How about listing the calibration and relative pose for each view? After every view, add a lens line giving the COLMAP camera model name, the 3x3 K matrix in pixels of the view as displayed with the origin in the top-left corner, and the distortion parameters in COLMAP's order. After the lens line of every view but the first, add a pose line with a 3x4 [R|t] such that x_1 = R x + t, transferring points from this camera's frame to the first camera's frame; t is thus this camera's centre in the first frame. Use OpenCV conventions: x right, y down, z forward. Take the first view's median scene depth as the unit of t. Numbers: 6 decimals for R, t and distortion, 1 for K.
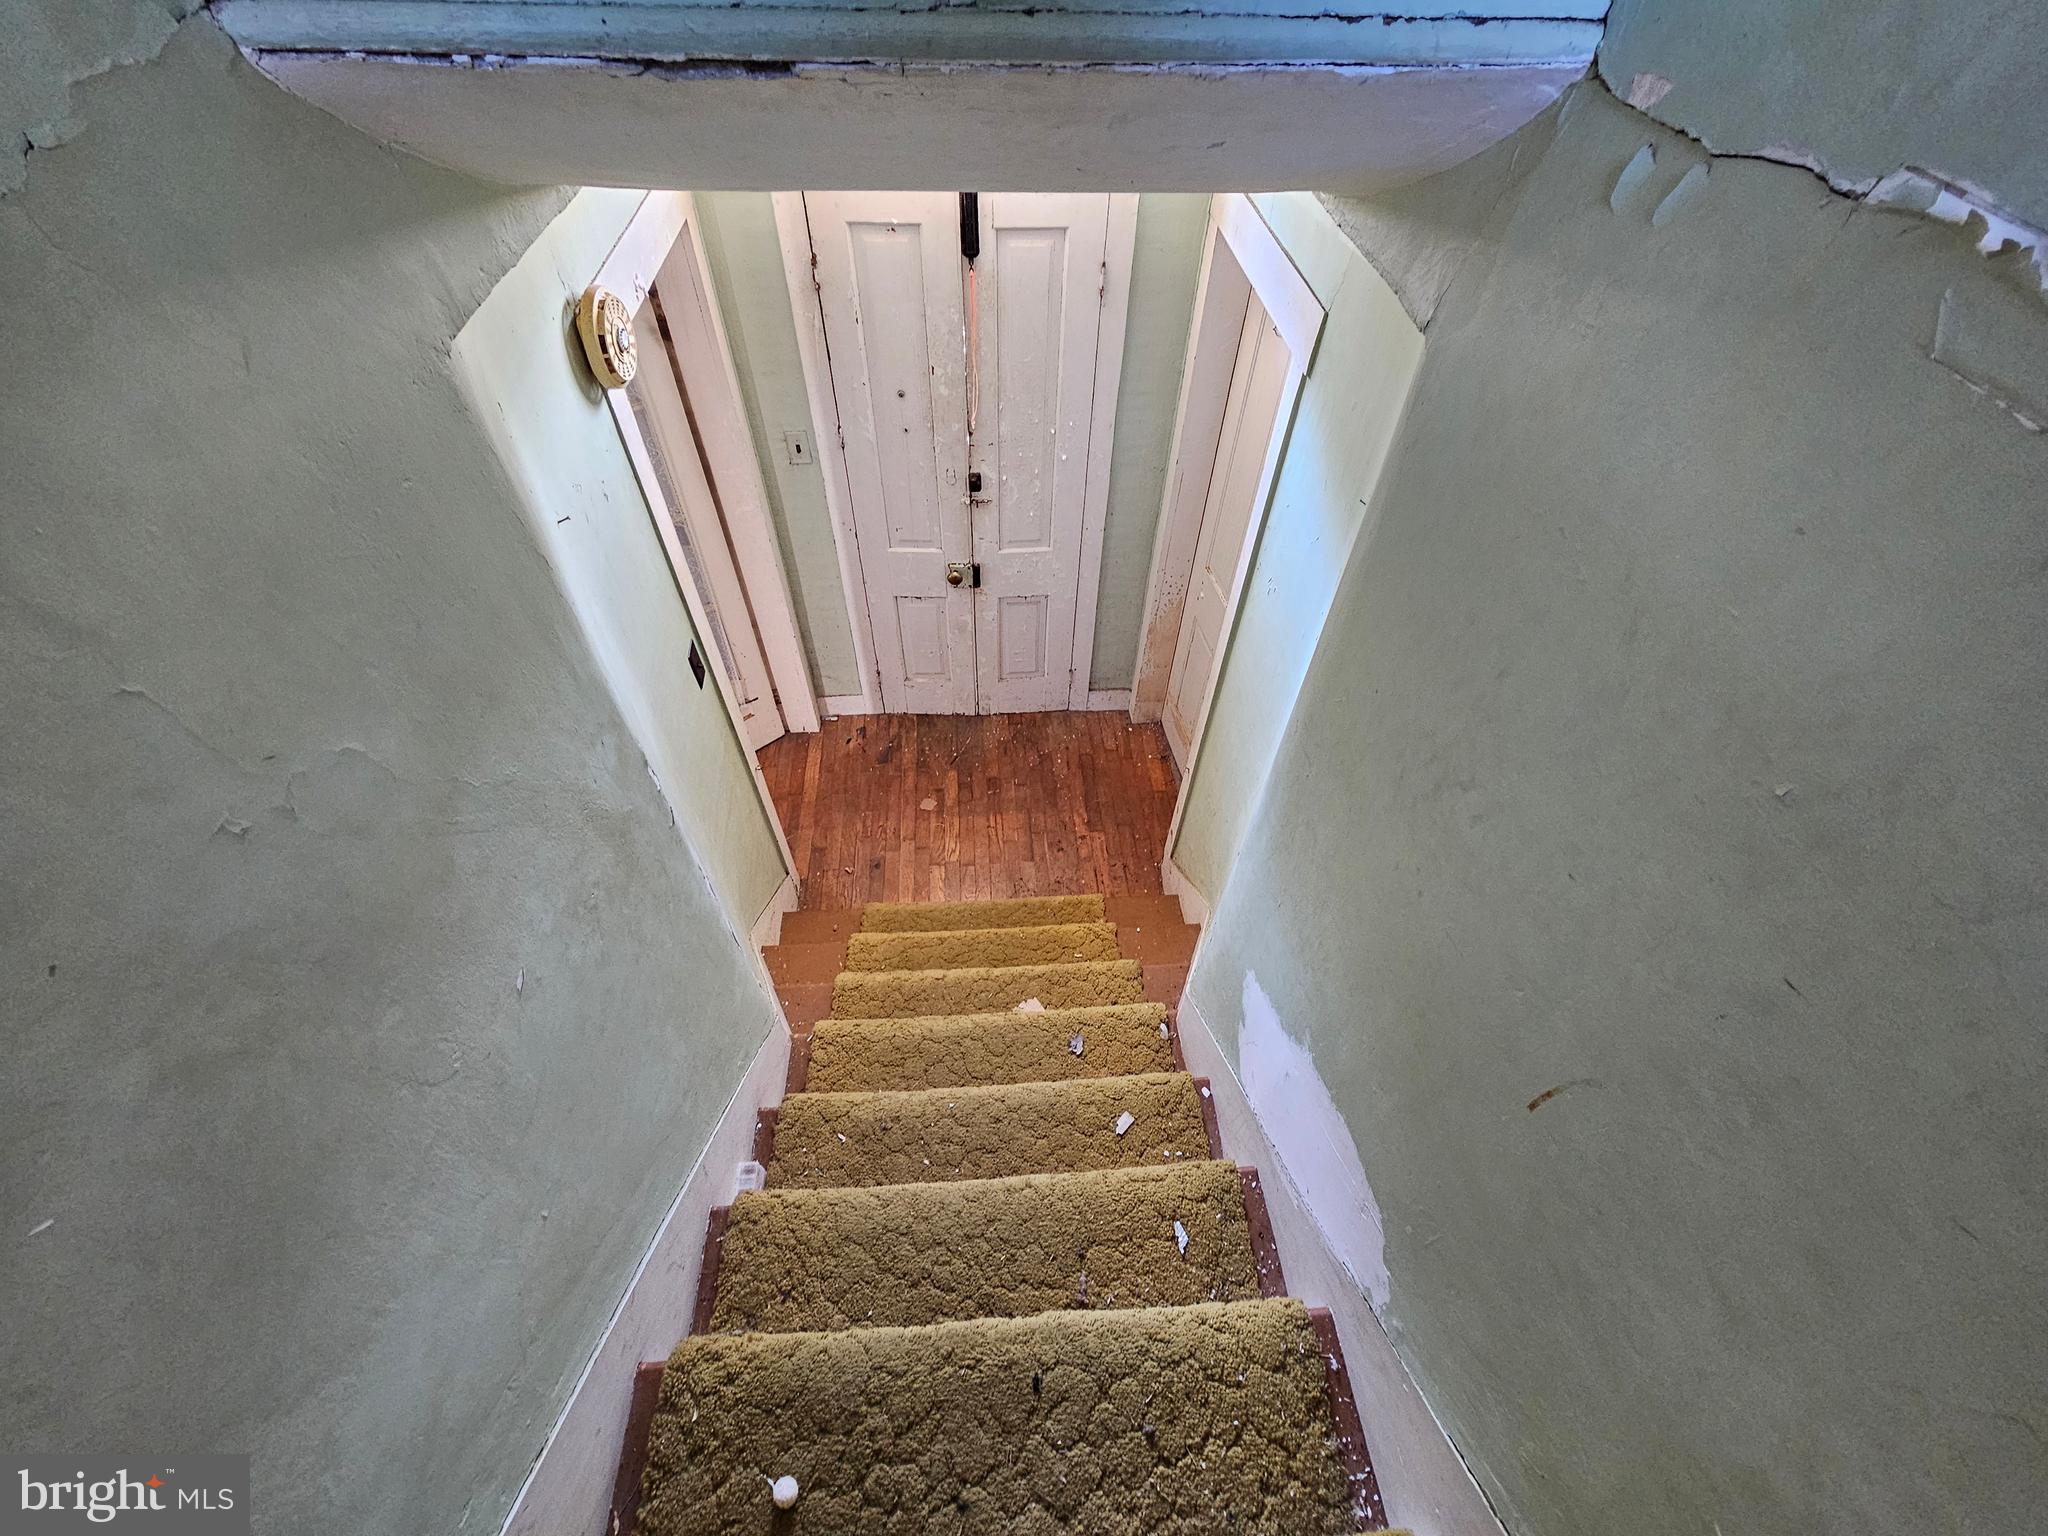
lens RADIAL K [[838.8, 0, 1022.5], [0, 838.8, 768.8], [0, 0, 1]] dist [-0.003270, 0.000793]
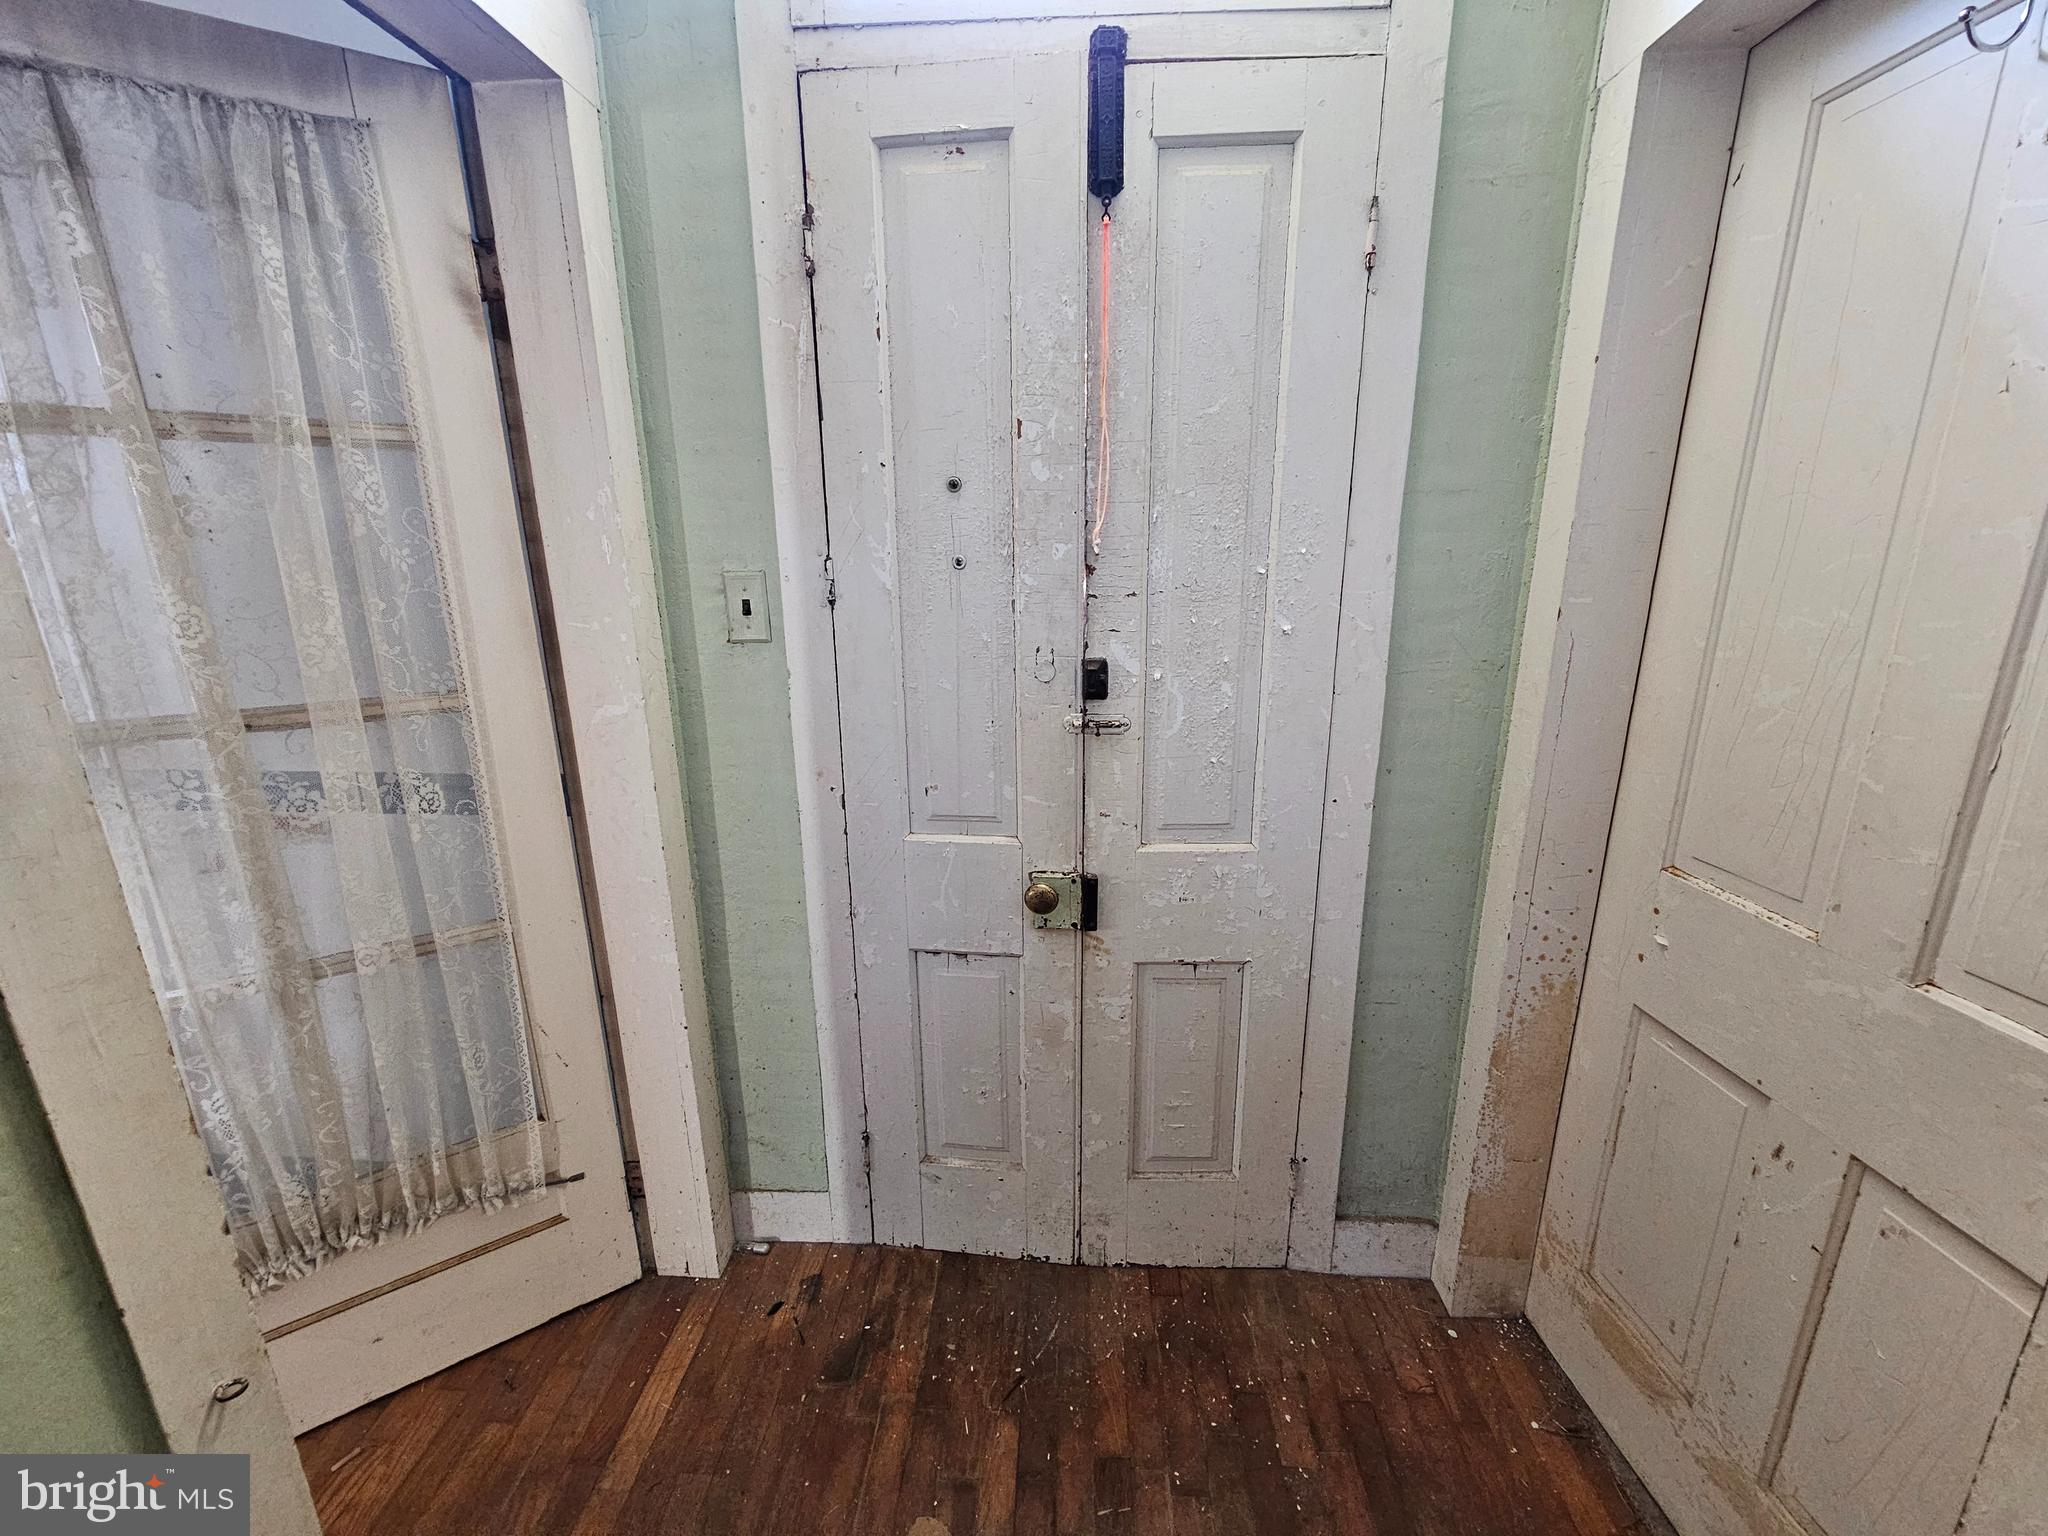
lens RADIAL K [[838.8, 0, 1026.5], [0, 838.8, 773.4], [0, 0, 1]] dist [-0.003270, 0.000793]
pose [[0.992535, 0.006355, -0.121796, -0.031442], [-0.076345, 0.811158, -0.579822, -0.018221], [0.095111, 0.584792, 0.805588, 0.548161]]
